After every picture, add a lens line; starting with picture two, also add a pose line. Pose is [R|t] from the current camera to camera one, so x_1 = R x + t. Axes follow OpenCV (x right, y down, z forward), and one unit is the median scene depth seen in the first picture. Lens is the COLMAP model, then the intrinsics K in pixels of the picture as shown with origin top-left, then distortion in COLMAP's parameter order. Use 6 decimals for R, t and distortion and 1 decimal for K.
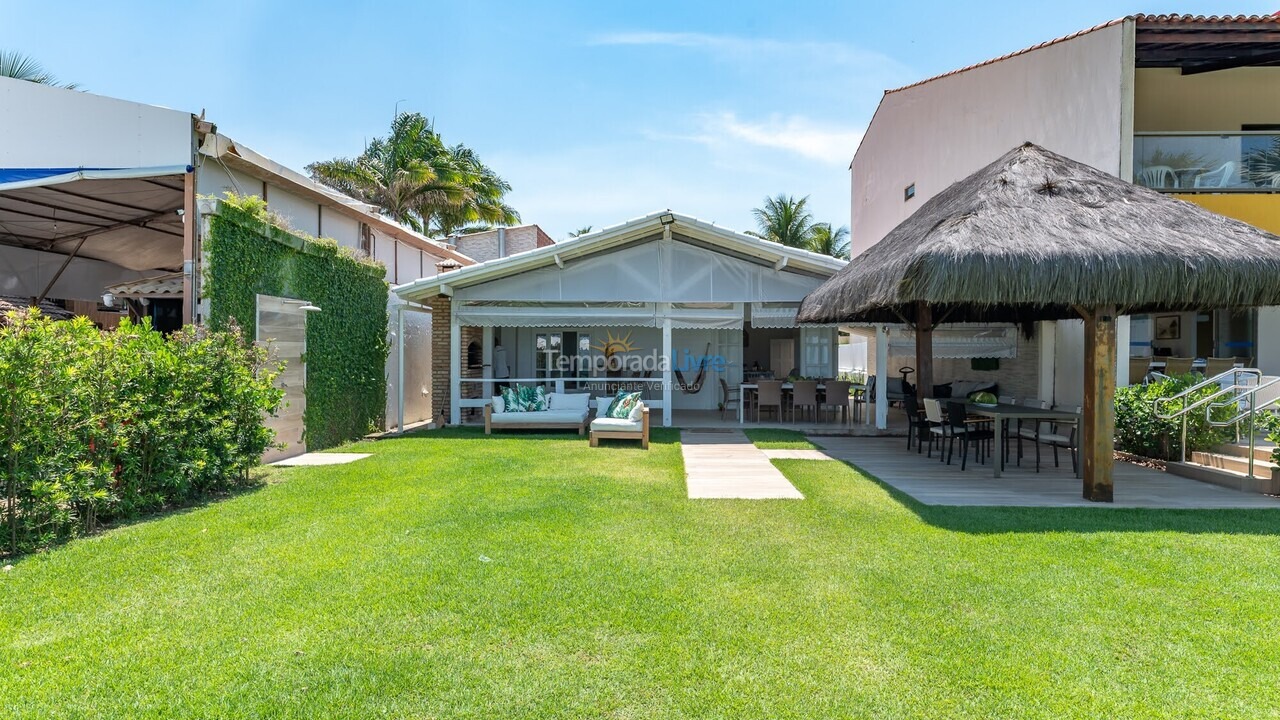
lens RADIAL K [[735.2, 0, 644.5], [0, 735.2, 358.5], [0, 0, 1]] dist [0.004975, -0.001490]
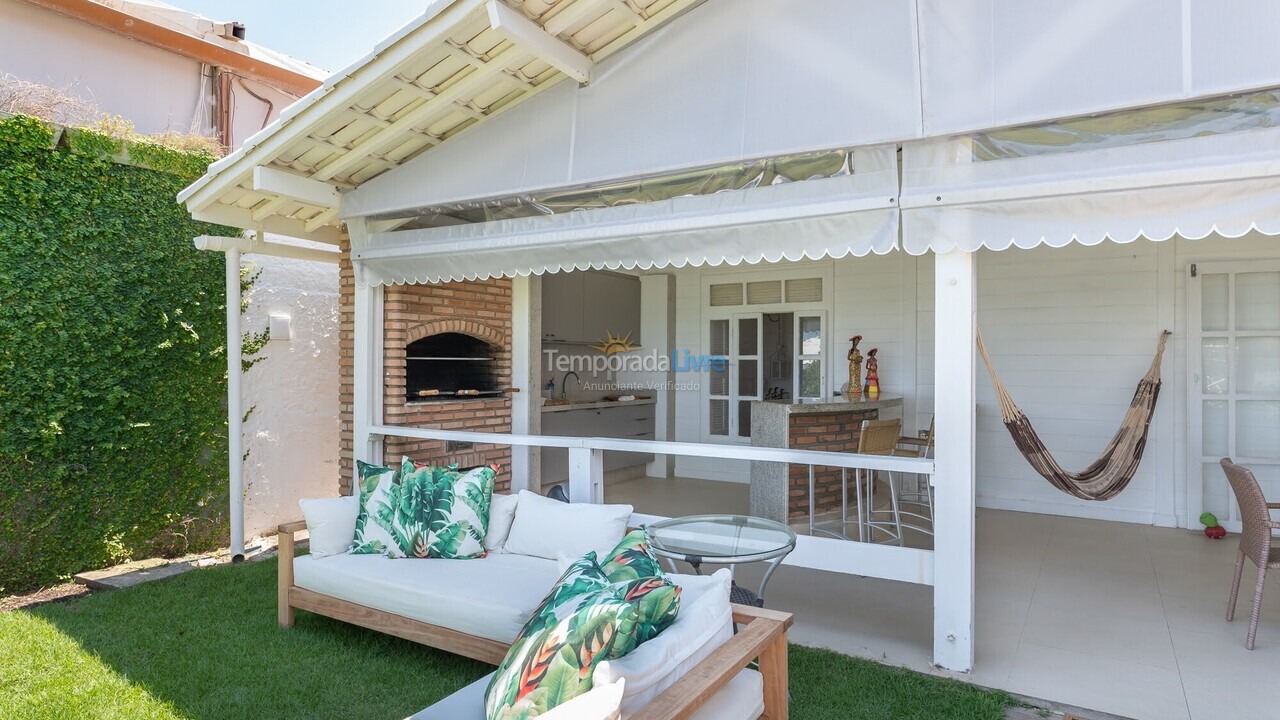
lens RADIAL K [[735.2, 0, 649.6], [0, 735.2, 360.3], [0, 0, 1]] dist [0.004975, -0.001490]
pose [[0.873055, -0.003068, -0.487613, 0.062892], [-0.004297, 0.999893, -0.013984, -0.002268], [0.487603, 0.014304, 0.872948, 0.765288]]
